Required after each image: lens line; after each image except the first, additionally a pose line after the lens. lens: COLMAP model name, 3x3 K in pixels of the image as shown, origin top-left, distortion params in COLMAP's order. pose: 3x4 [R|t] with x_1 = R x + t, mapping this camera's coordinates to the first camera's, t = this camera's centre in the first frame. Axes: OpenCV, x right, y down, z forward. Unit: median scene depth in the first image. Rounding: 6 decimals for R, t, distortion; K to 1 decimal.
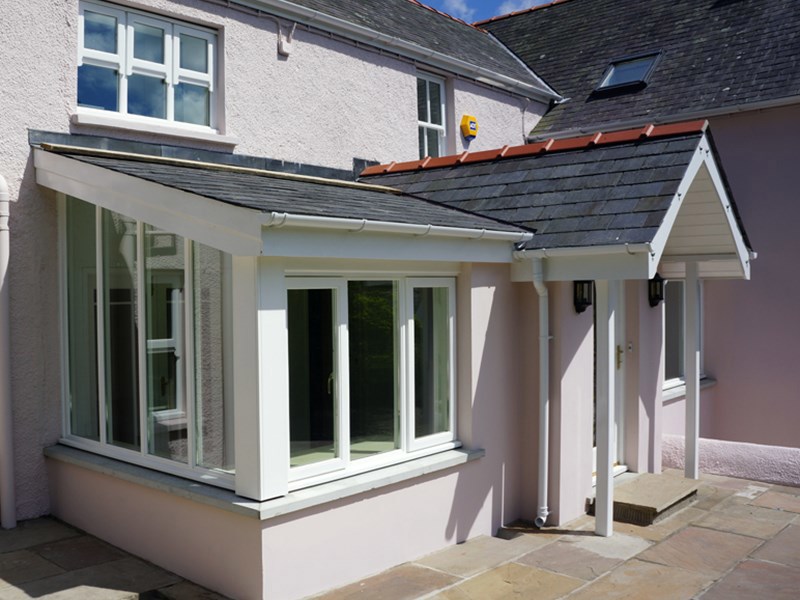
lens RADIAL K [[776.5, 0, 302.5], [0, 776.5, 300.9], [0, 0, 1]] dist [-0.169453, 0.125471]
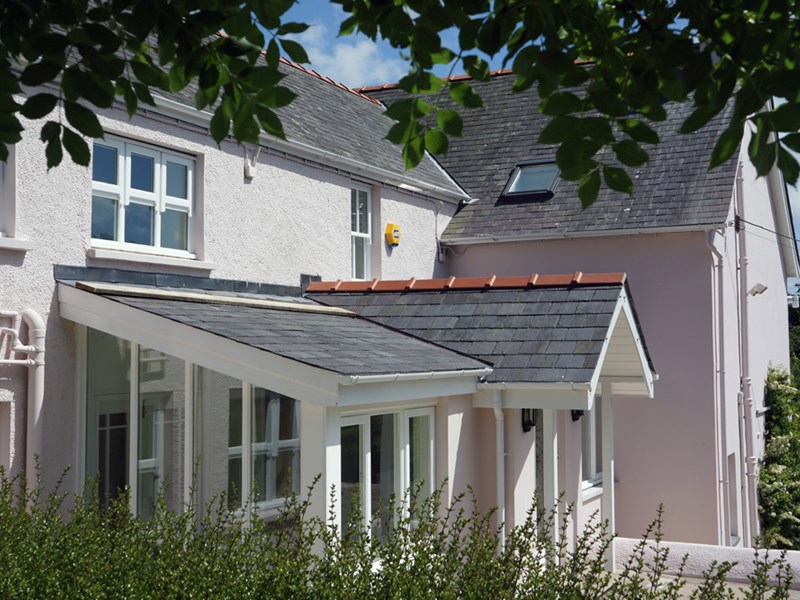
lens RADIAL K [[1038.7, 0, 400.0], [0, 1038.7, 300.0], [0, 0, 1]] dist [0.007049, 0.008412]
pose [[0.944136, 0.028432, 0.328328, -0.320253], [-0.007417, 0.997852, -0.065084, -0.074214], [-0.329474, 0.059013, 0.942319, -0.427665]]
